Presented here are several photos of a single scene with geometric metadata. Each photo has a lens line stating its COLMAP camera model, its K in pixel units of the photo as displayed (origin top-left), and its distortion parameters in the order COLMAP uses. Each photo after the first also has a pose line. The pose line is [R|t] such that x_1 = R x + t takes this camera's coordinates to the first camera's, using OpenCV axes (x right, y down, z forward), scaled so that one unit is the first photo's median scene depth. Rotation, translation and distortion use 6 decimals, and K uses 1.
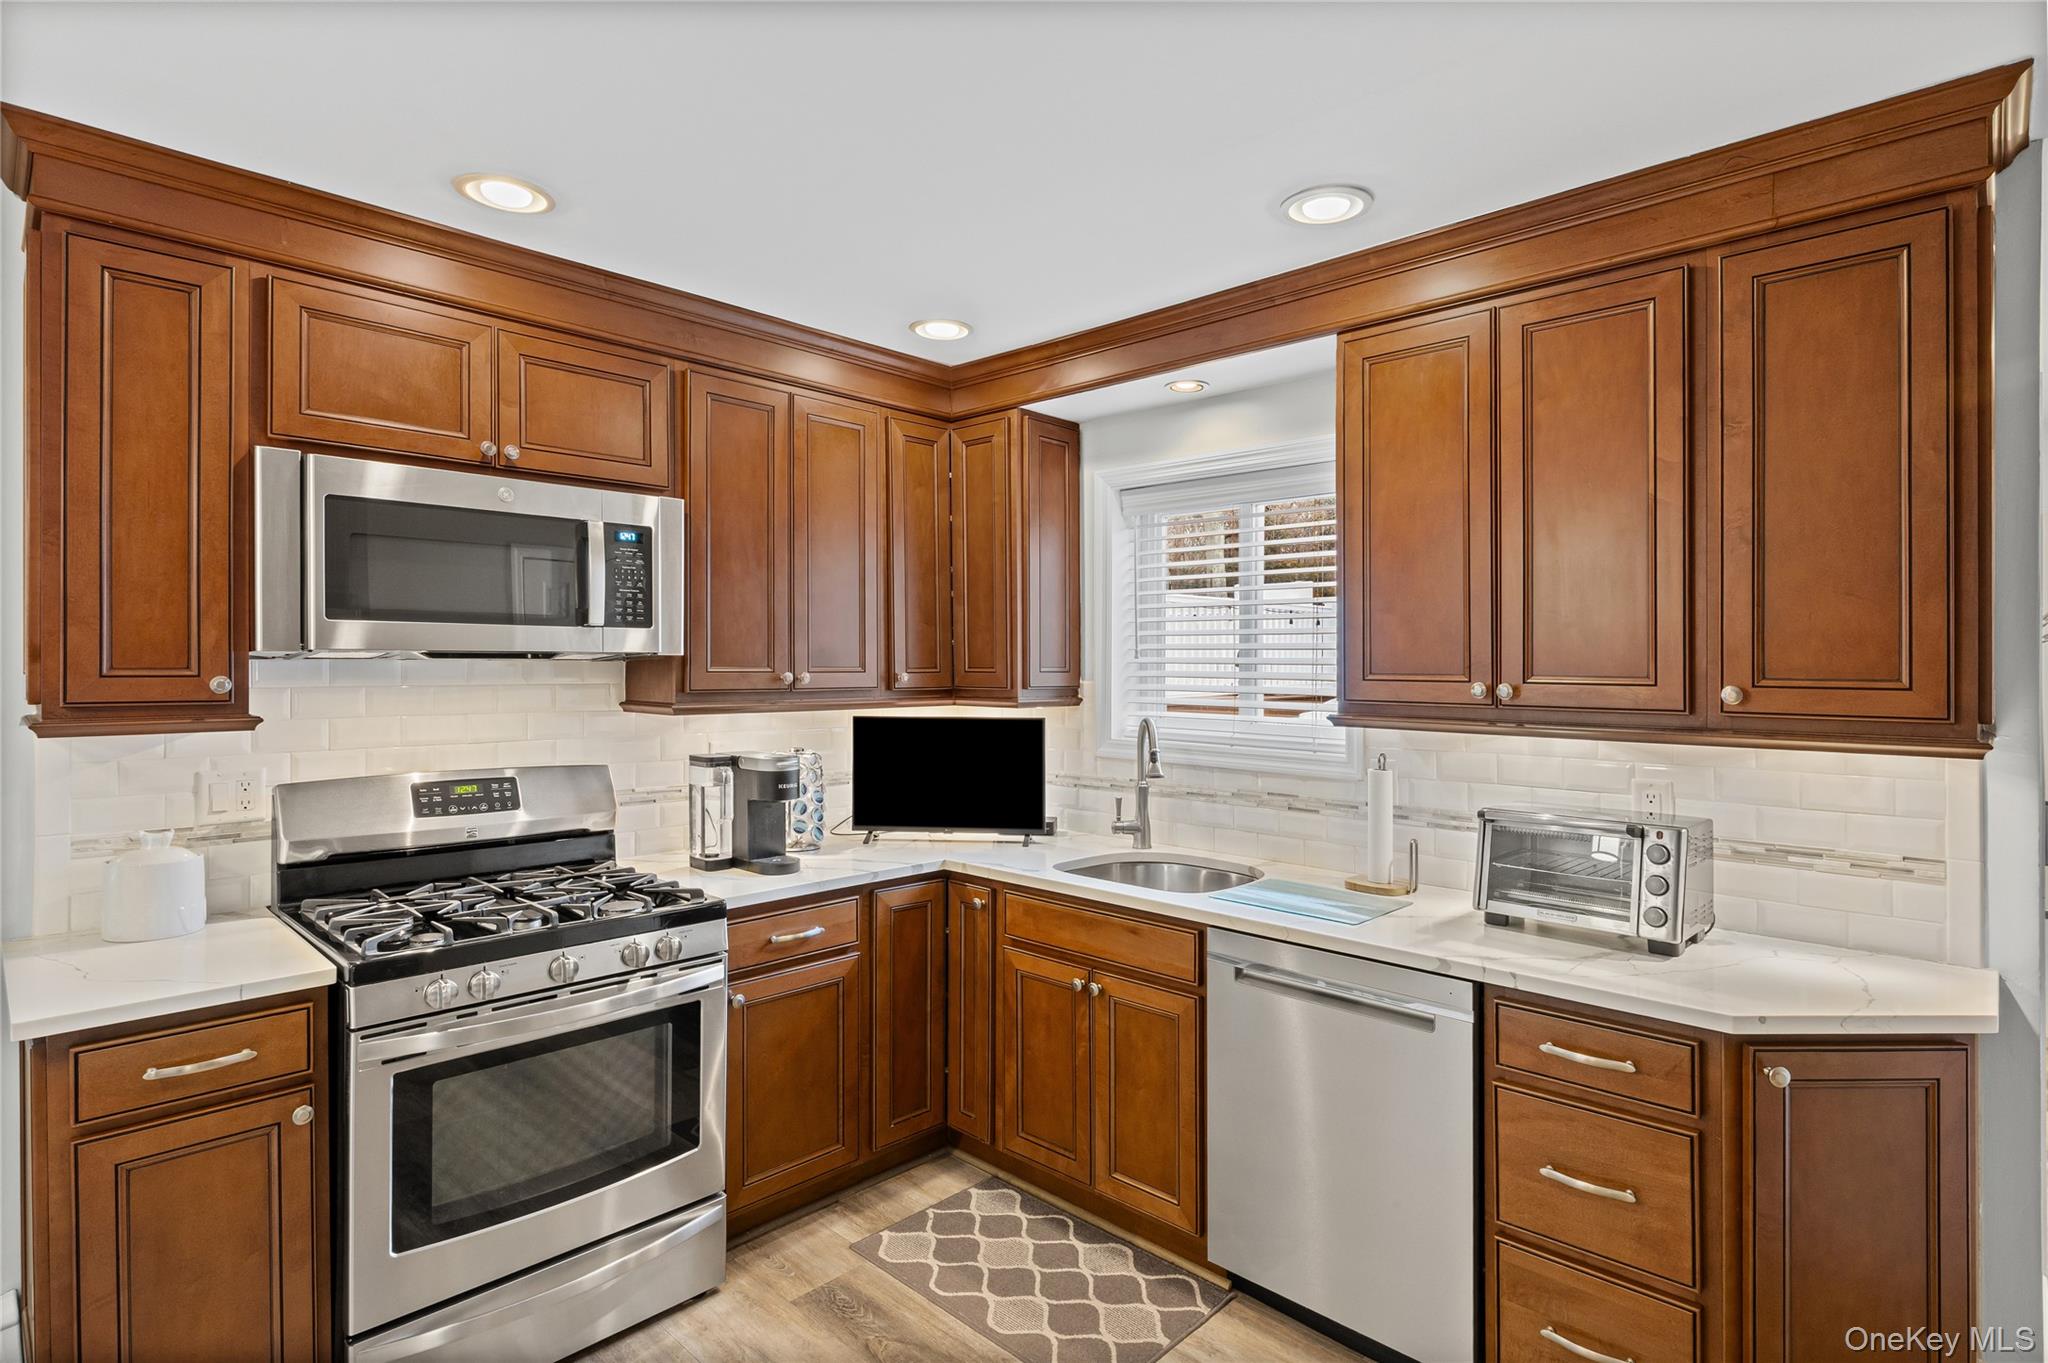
lens RADIAL K [[1035.2, 0, 1051.0], [0, 1035.2, 650.8], [0, 0, 1]] dist [0.000462, 0.000479]
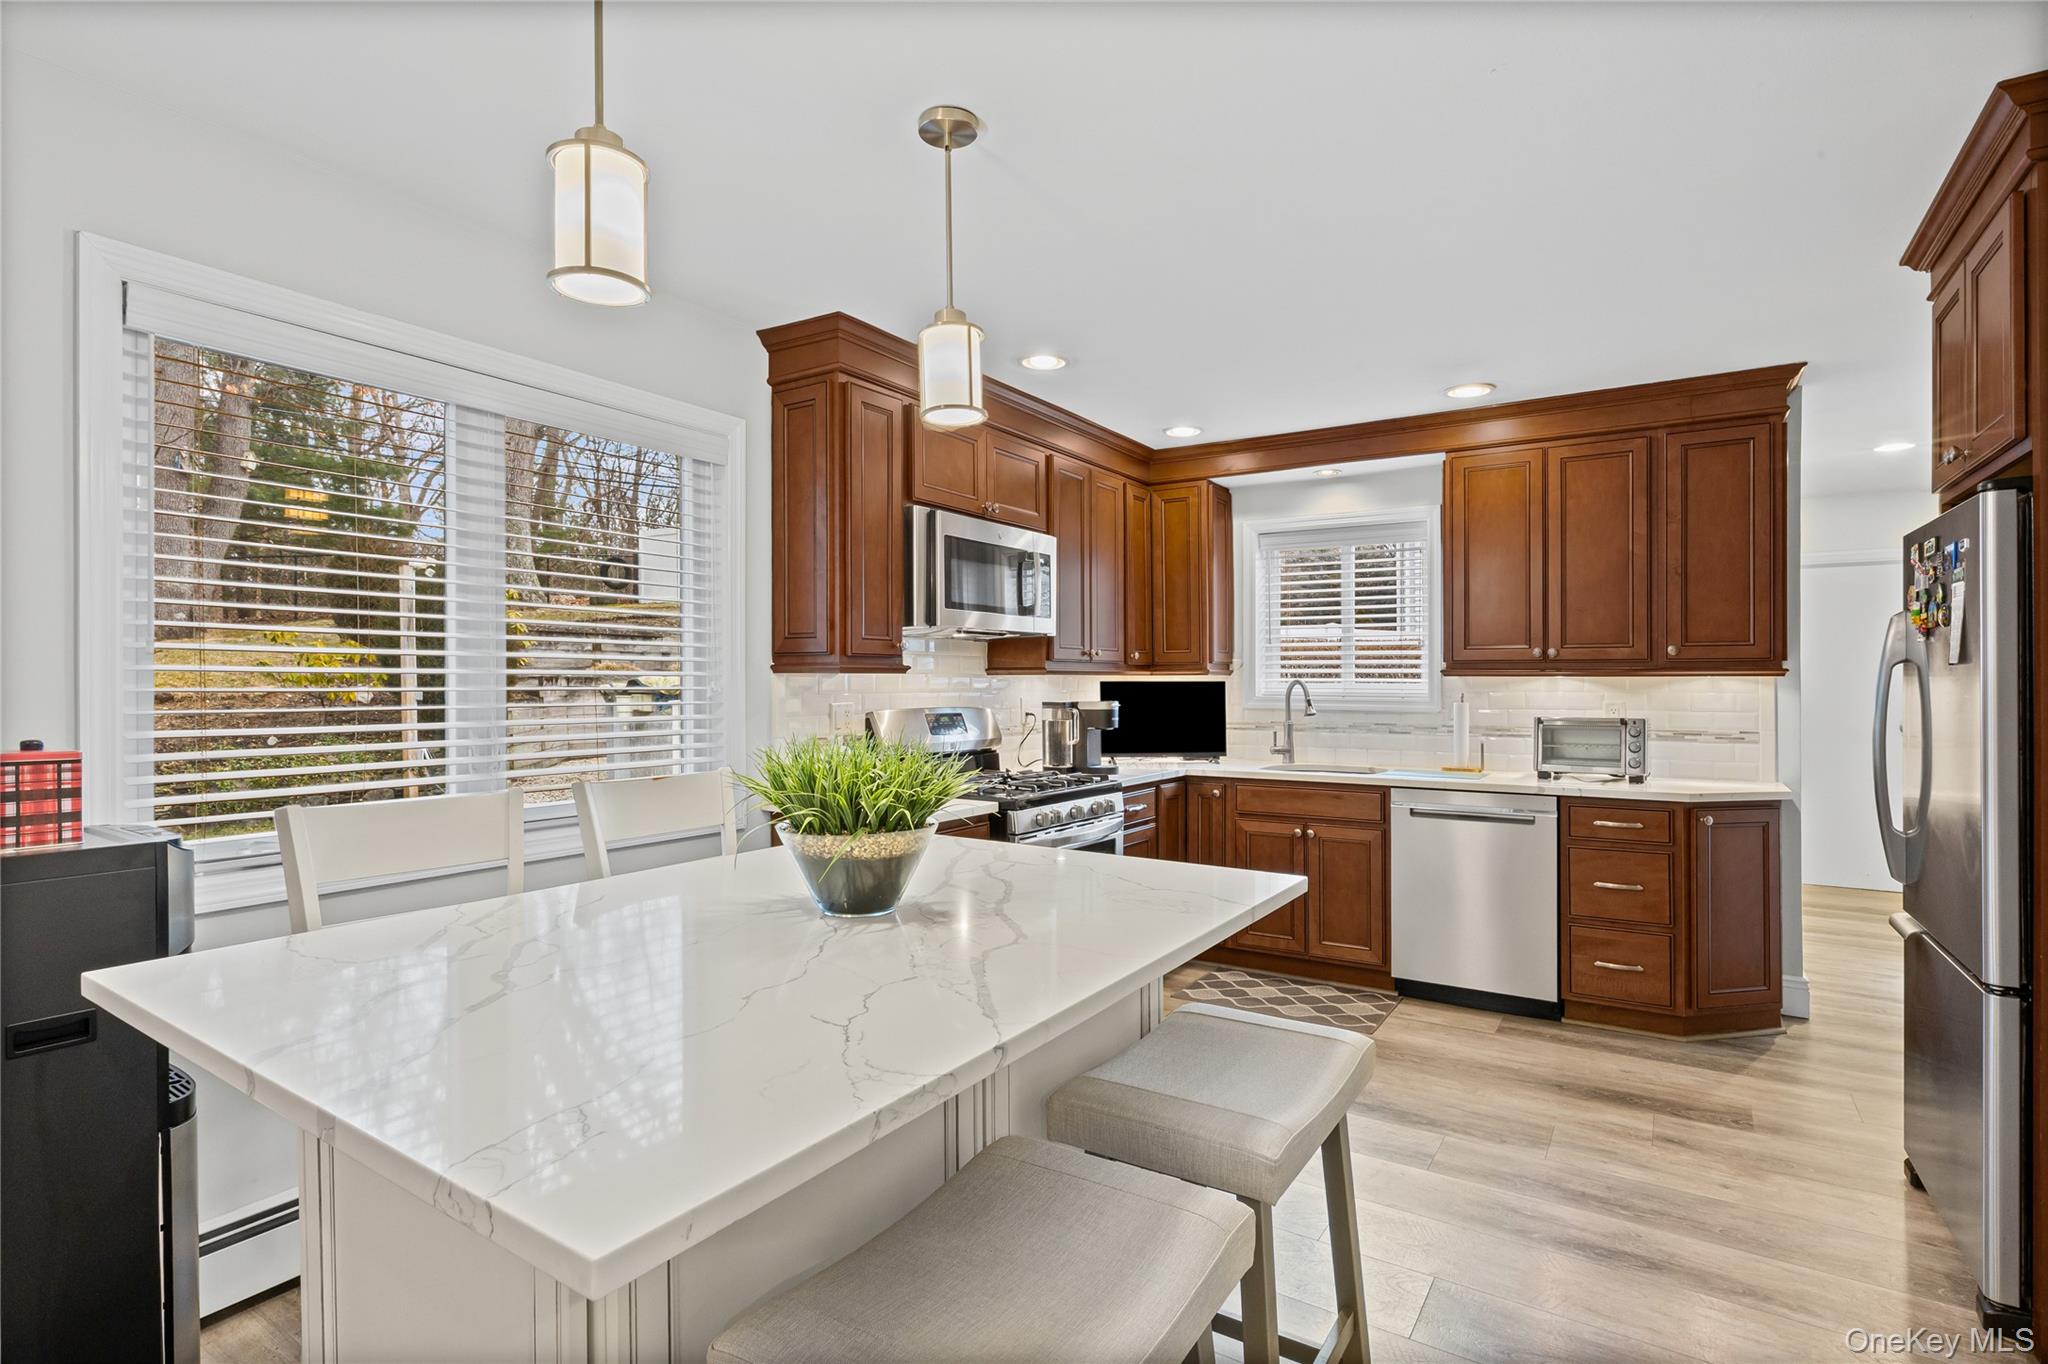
lens RADIAL K [[1035.2, 0, 1021.9], [0, 1035.2, 673.5], [0, 0, 1]] dist [0.000462, 0.000479]
pose [[0.981708, -0.002866, 0.190373, -0.790895], [0.002597, 0.999995, 0.001662, 0.065796], [-0.190376, -0.001137, 0.981711, -0.605436]]
